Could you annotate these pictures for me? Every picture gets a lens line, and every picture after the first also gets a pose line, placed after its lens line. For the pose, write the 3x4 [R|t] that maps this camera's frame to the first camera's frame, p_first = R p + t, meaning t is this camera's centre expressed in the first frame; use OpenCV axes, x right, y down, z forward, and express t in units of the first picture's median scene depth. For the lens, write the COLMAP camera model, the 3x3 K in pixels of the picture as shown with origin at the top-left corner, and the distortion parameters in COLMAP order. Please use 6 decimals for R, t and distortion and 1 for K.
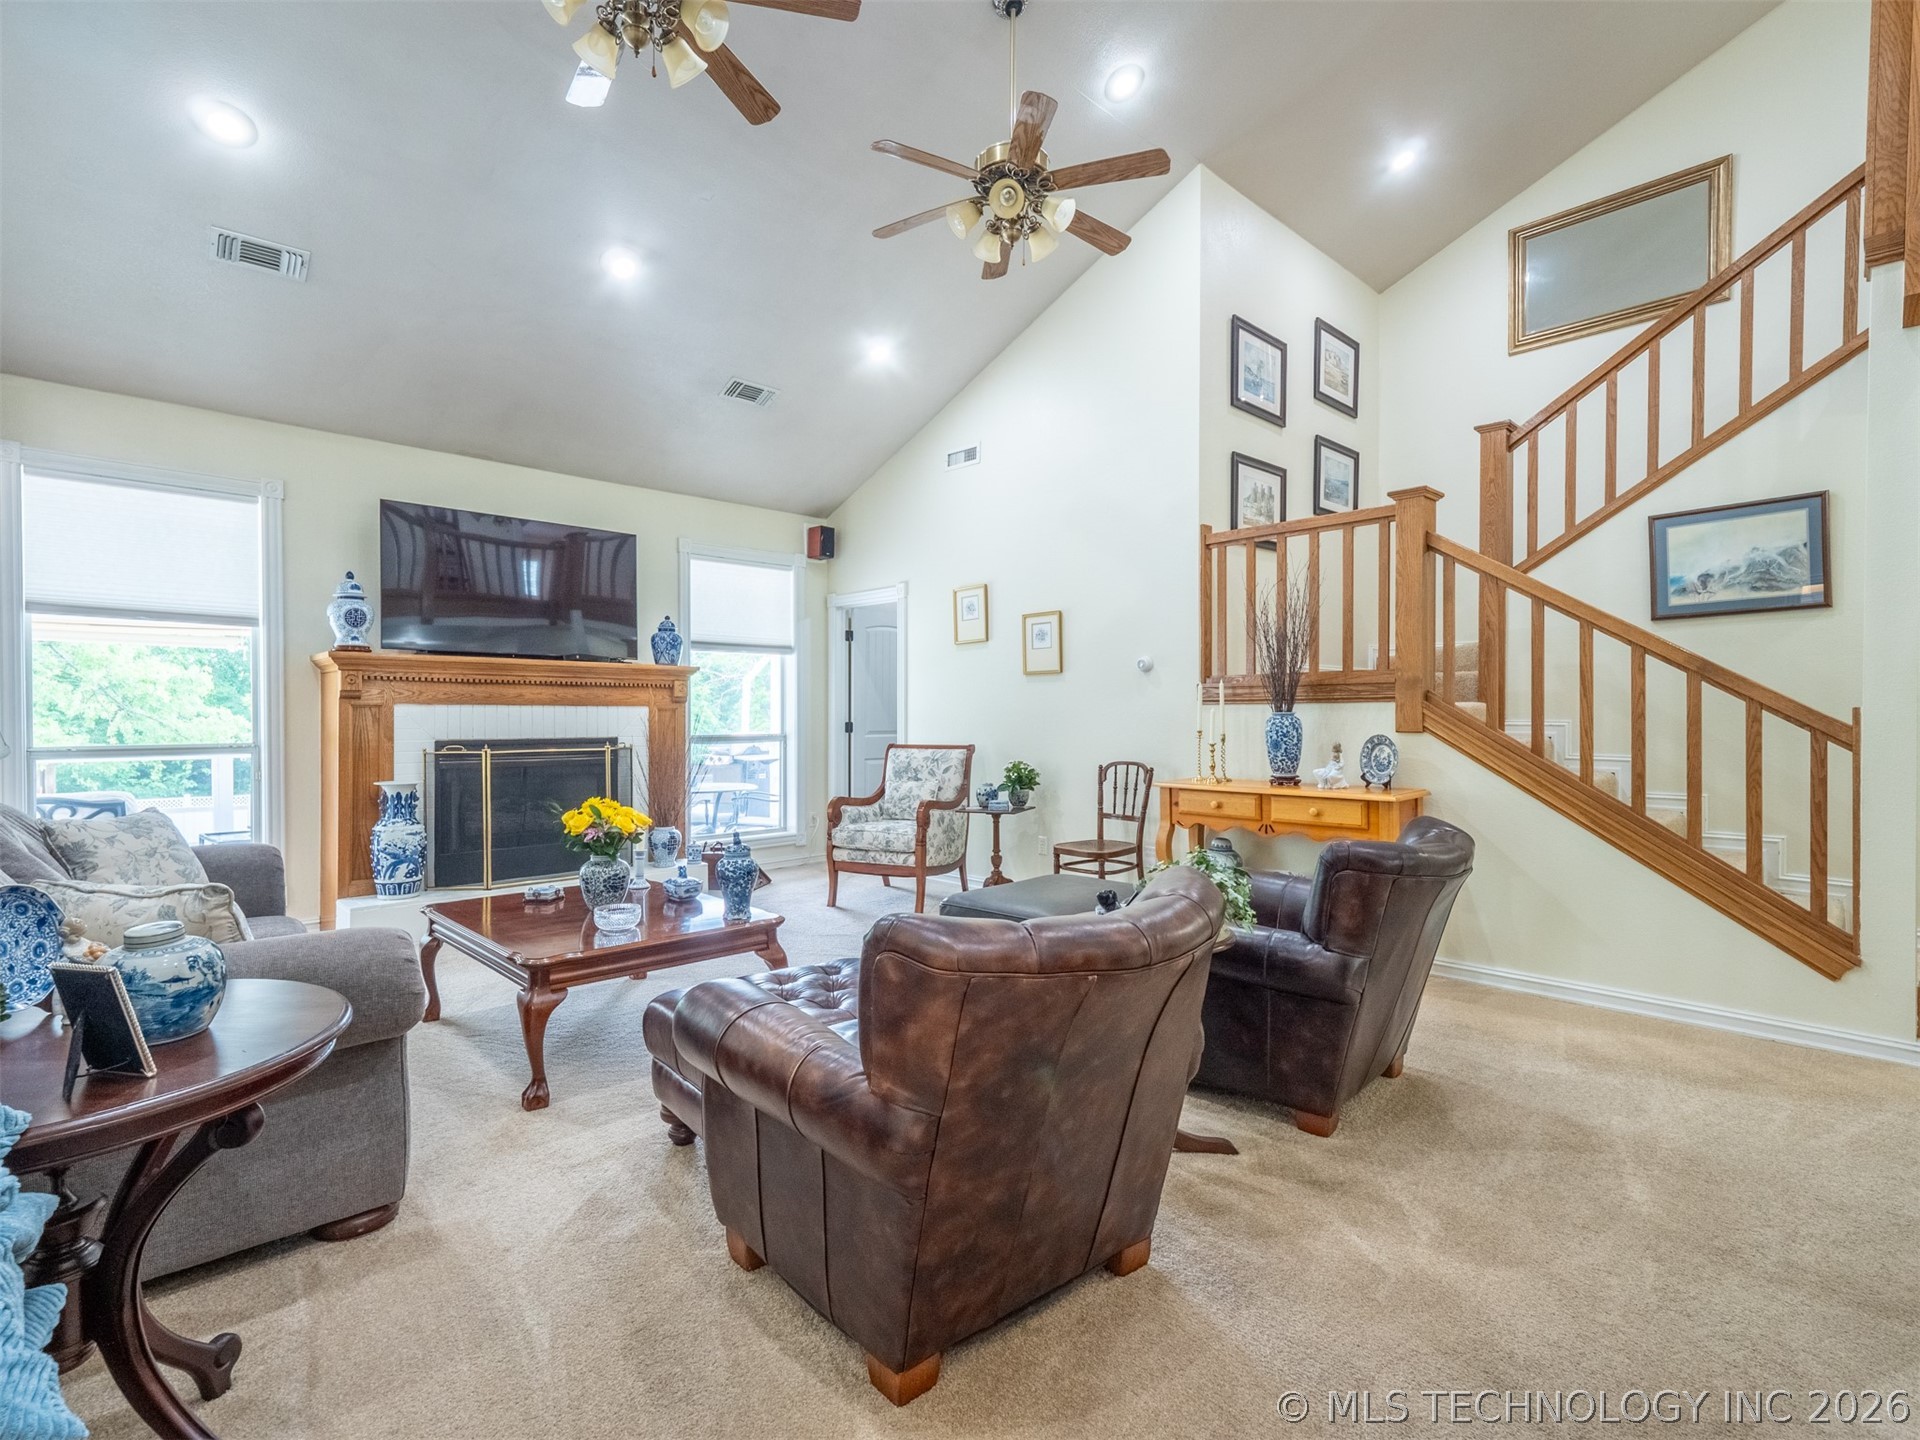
lens RADIAL K [[930.7, 0, 956.0], [0, 930.7, 717.7], [0, 0, 1]] dist [-0.002376, -0.000962]
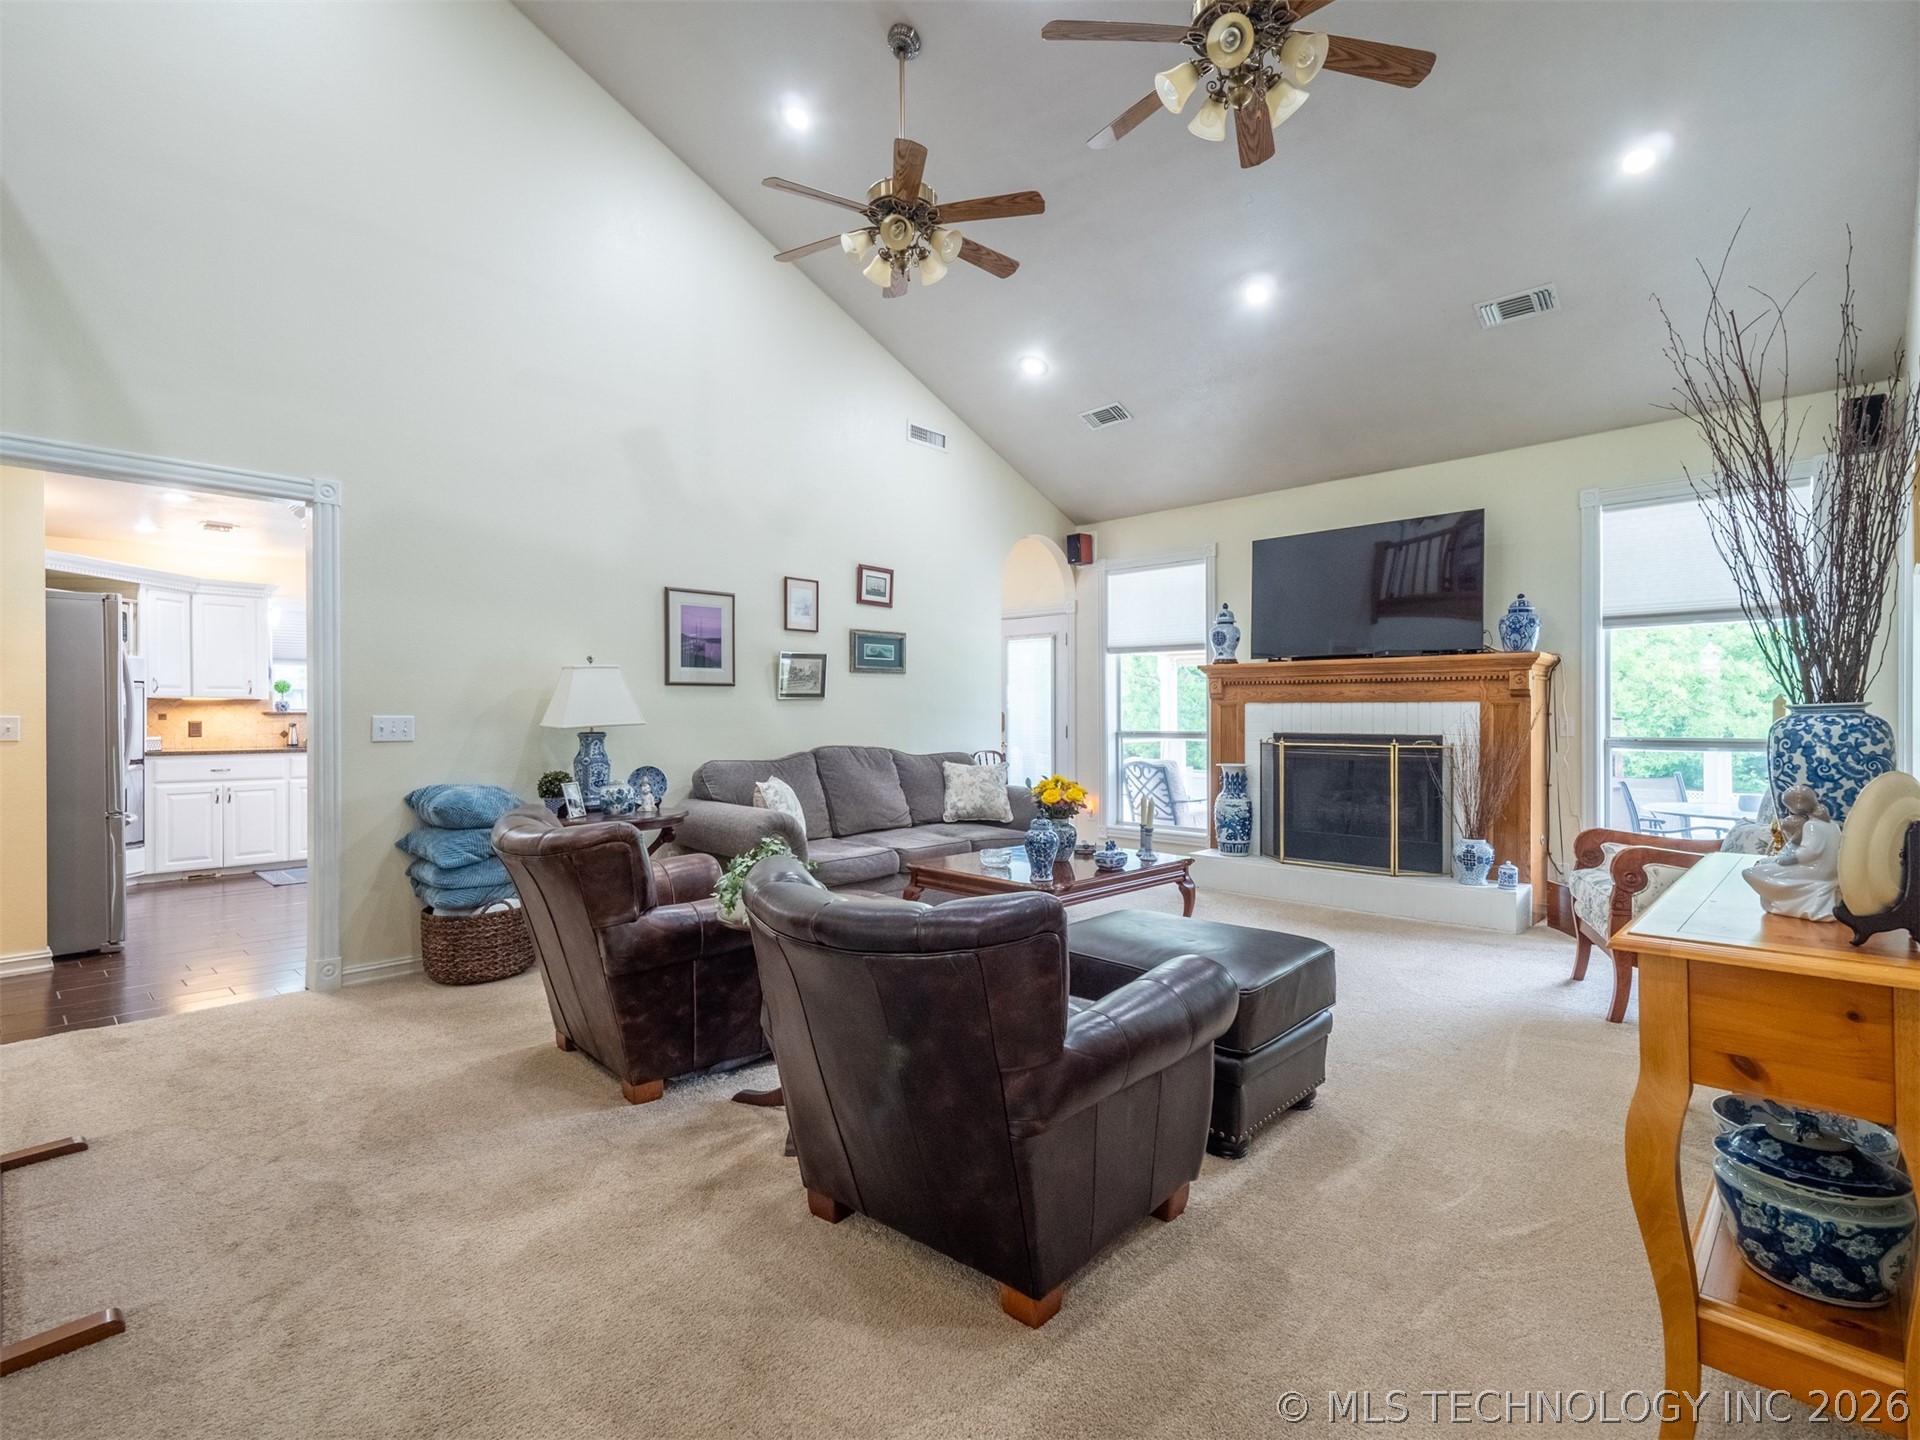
lens RADIAL K [[930.7, 0, 957.3], [0, 930.7, 721.1], [0, 0, 1]] dist [-0.002376, -0.000962]
pose [[0.036278, 0.009364, -0.999298, 0.602543], [-0.000866, 0.999956, 0.009338, -0.001541], [0.999341, 0.000526, 0.036285, 0.534137]]
